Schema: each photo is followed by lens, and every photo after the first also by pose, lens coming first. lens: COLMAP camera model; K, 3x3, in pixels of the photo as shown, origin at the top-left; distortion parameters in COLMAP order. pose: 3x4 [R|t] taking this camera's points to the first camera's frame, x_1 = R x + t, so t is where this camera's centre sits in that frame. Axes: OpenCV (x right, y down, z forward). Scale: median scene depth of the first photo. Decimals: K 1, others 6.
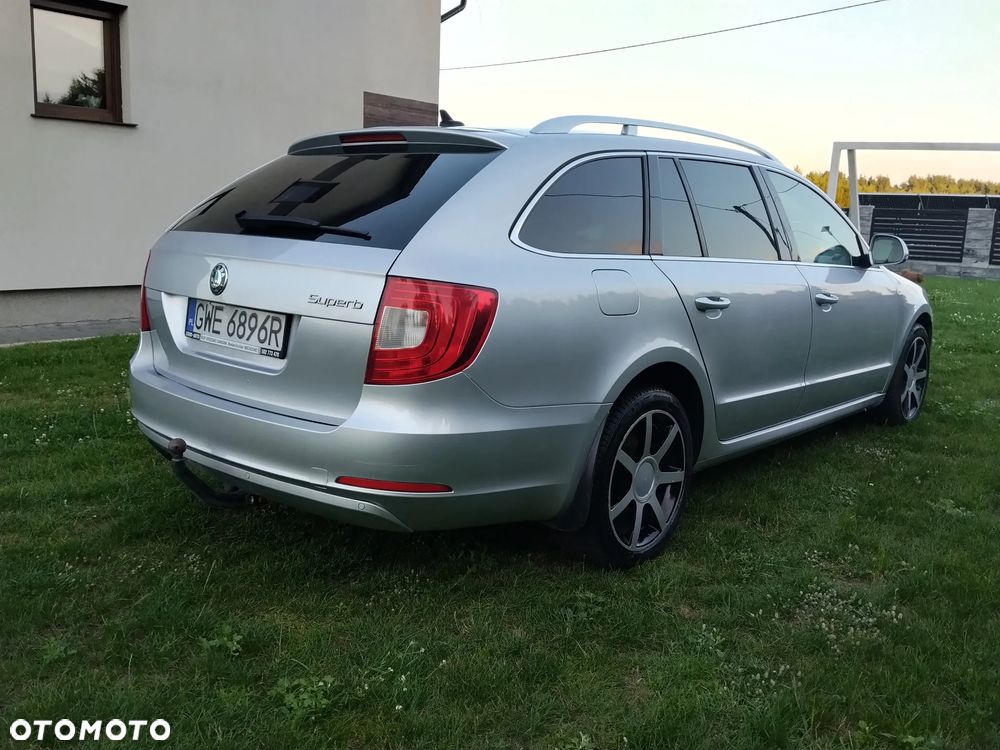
lens RADIAL K [[850.5, 0, 500.0], [0, 850.5, 375.0], [0, 0, 1]] dist [0.077639, -0.151875]
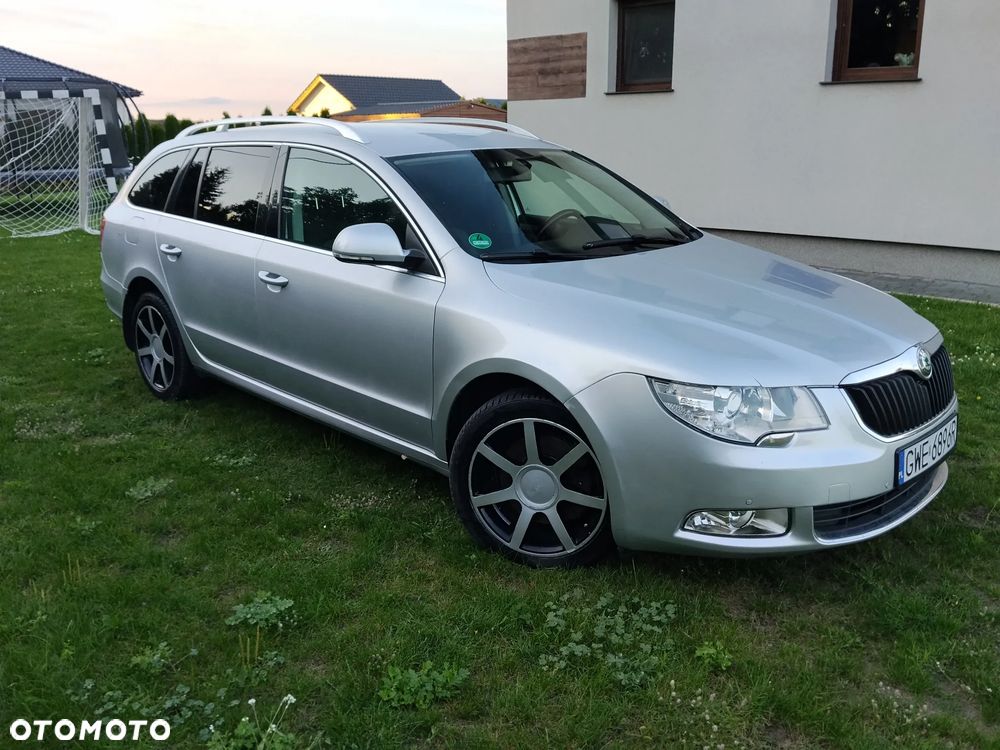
lens RADIAL K [[856.2, 0, 509.5], [0, 856.2, 357.4], [0, 0, 1]] dist [0.080097, -0.171107]
pose [[-0.049860, 0.222433, -0.973672, 1.755053], [-0.174416, 0.957965, 0.227776, -0.356784], [0.983409, 0.181181, -0.008969, 1.680429]]
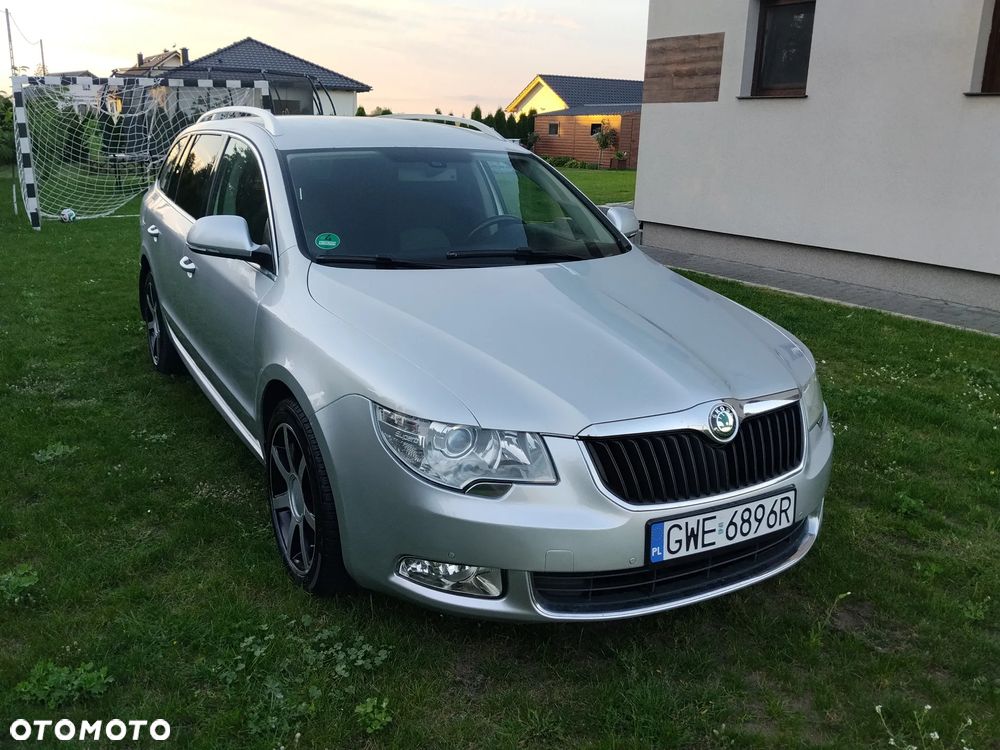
lens RADIAL K [[850.5, 0, 500.0], [0, 850.5, 375.0], [0, 0, 1]] dist [0.077639, -0.151875]
pose [[-0.312642, 0.220169, -0.924003, 1.591343], [-0.211224, 0.932296, 0.293614, -0.442532], [0.926088, 0.286968, -0.244969, 2.107556]]
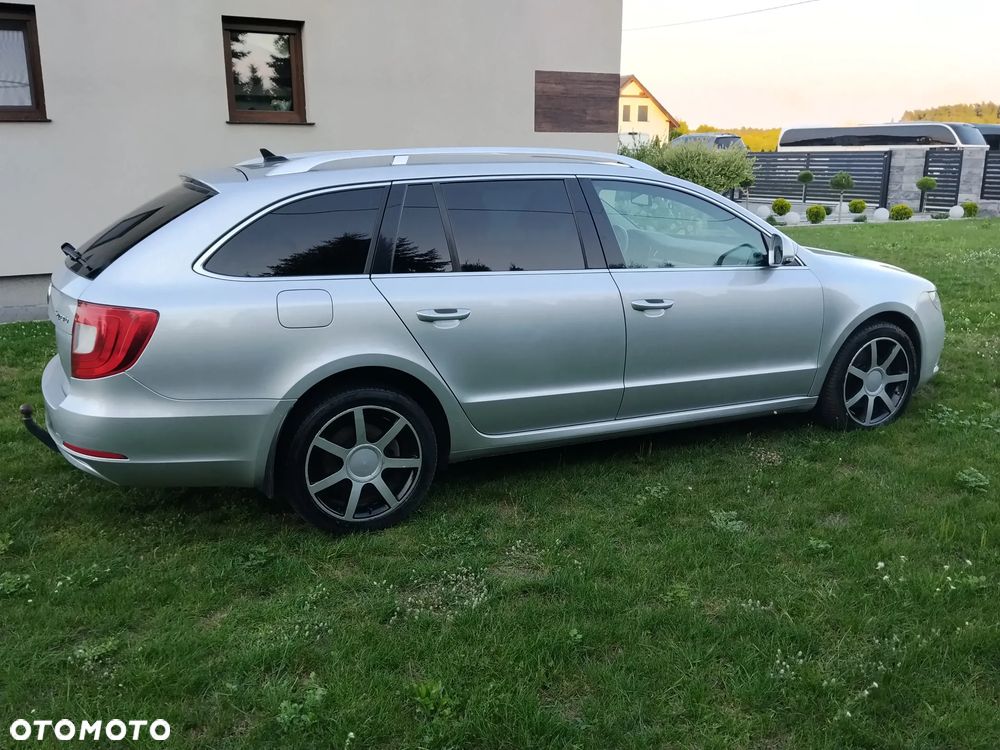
lens RADIAL K [[850.5, 0, 500.0], [0, 850.5, 375.0], [0, 0, 1]] dist [0.077639, -0.151875]
pose [[0.921654, 0.057285, -0.383760, 0.790658], [-0.035132, 0.997299, 0.064494, -0.083316], [0.386418, -0.045959, 0.921178, -0.017340]]
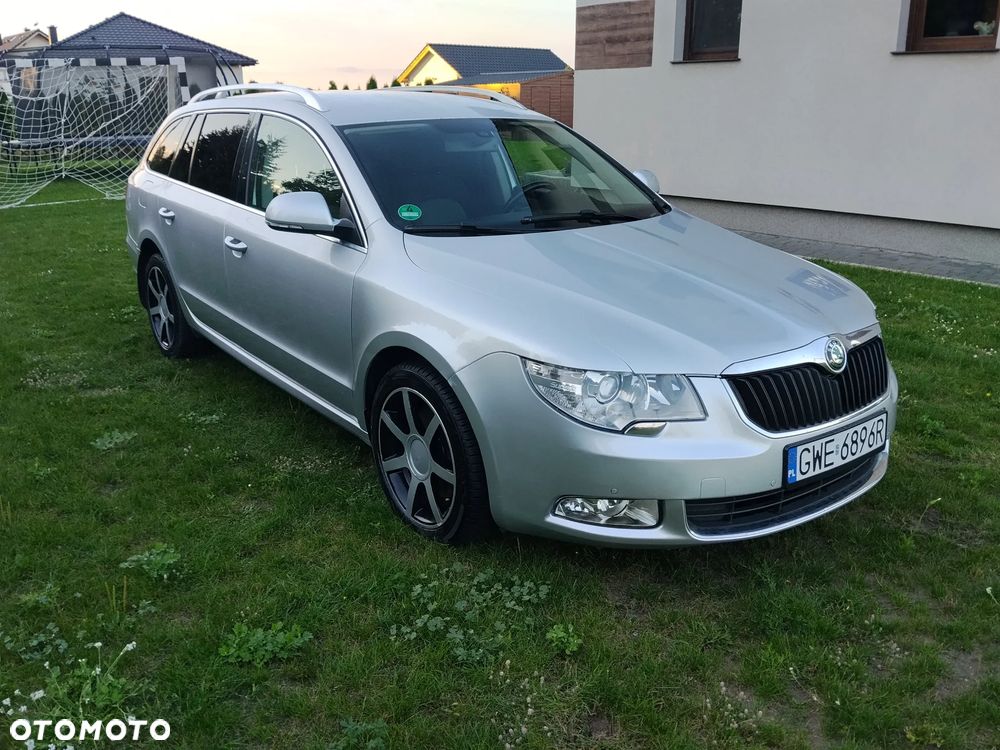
lens RADIAL K [[850.5, 0, 500.0], [0, 850.5, 375.0], [0, 0, 1]] dist [0.077639, -0.151875]
pose [[-0.188017, 0.266238, -0.945392, 1.711880], [-0.184382, 0.935878, 0.300228, -0.396295], [0.964704, 0.230761, -0.126872, 1.902975]]
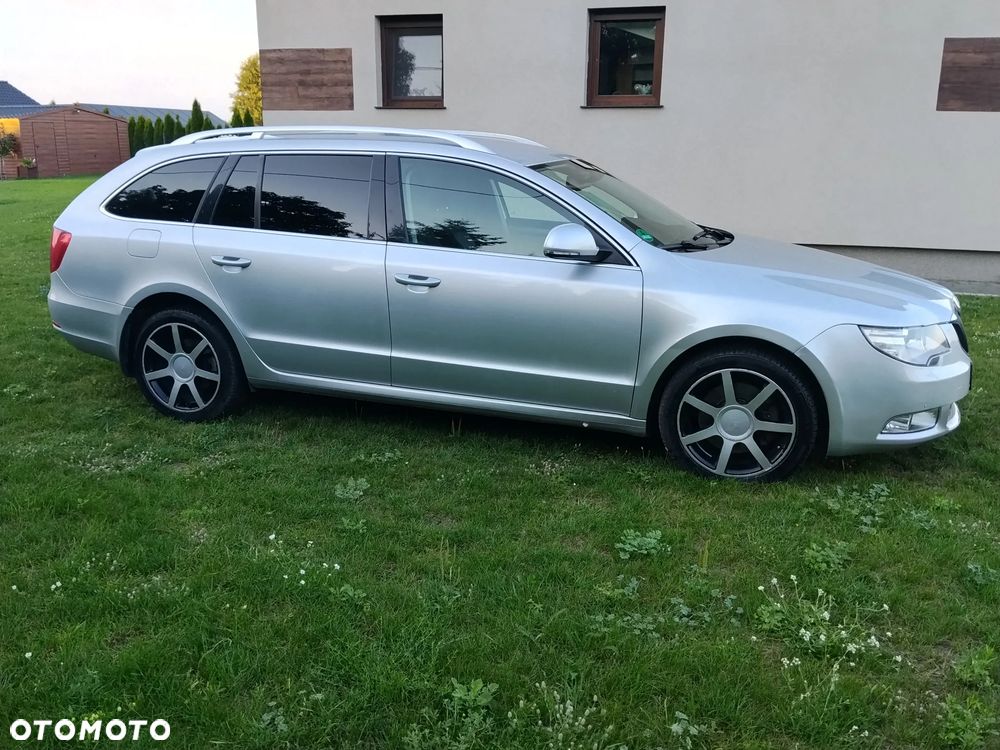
lens RADIAL K [[850.5, 0, 500.0], [0, 850.5, 375.0], [0, 0, 1]] dist [0.077639, -0.151875]
pose [[0.398060, 0.210694, -0.892836, 1.792465], [-0.162359, 0.974084, 0.157481, -0.204305], [0.902878, 0.082273, 0.421952, 0.860042]]
